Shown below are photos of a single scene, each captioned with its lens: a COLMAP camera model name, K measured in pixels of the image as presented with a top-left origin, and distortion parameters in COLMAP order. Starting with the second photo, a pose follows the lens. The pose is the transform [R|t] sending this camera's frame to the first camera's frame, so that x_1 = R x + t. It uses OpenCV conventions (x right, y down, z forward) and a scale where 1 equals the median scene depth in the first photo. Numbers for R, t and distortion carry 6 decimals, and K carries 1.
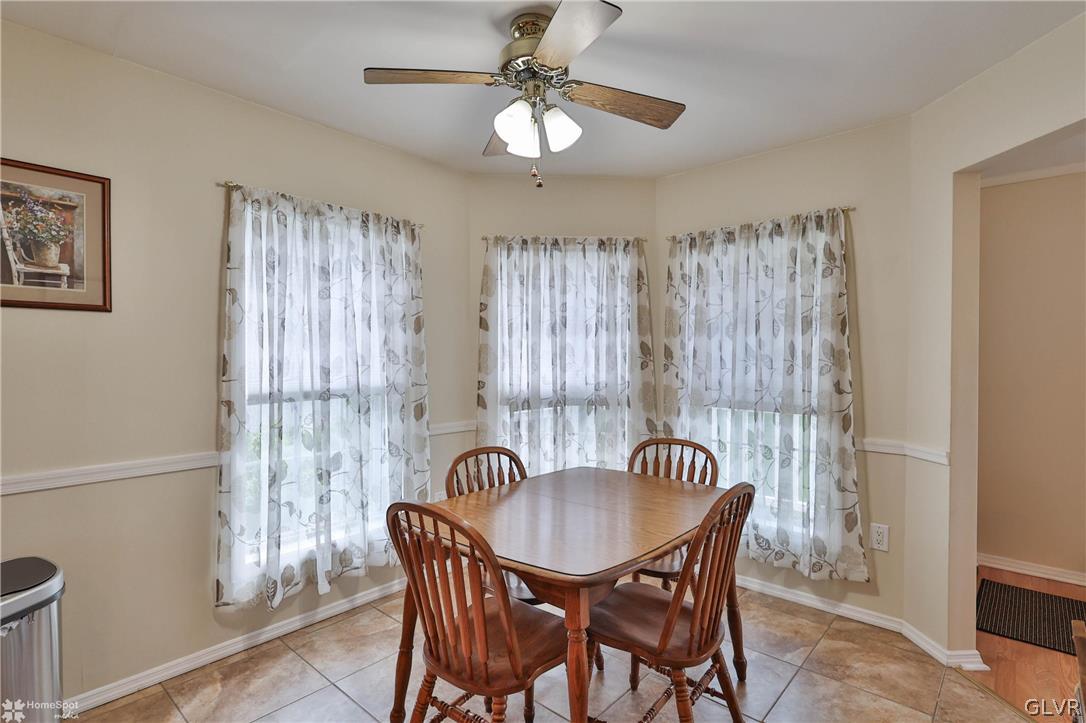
lens RADIAL K [[535.8, 0, 543.7], [0, 535.8, 358.9], [0, 0, 1]] dist [-0.002044, 0.001011]
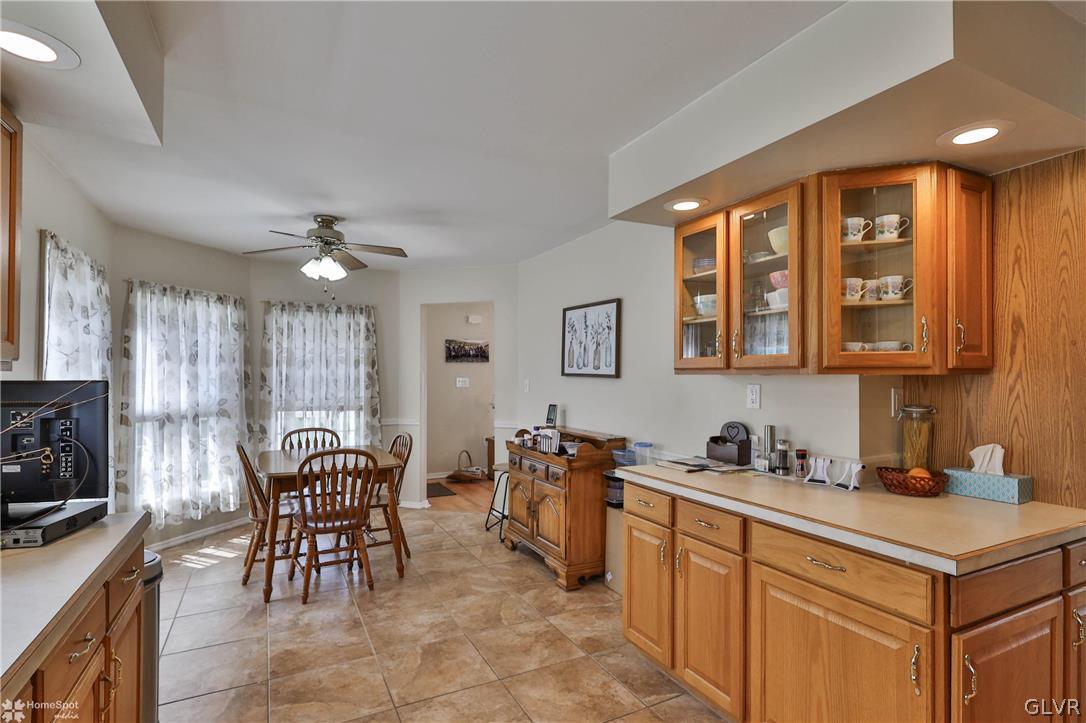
lens RADIAL K [[535.8, 0, 543.5], [0, 535.8, 372.3], [0, 0, 1]] dist [-0.002044, 0.001011]
pose [[0.370187, 0.006844, 0.928932, -0.924703], [0.005828, 0.999936, -0.009690, -0.007886], [-0.928939, 0.009001, 0.370123, -0.295222]]
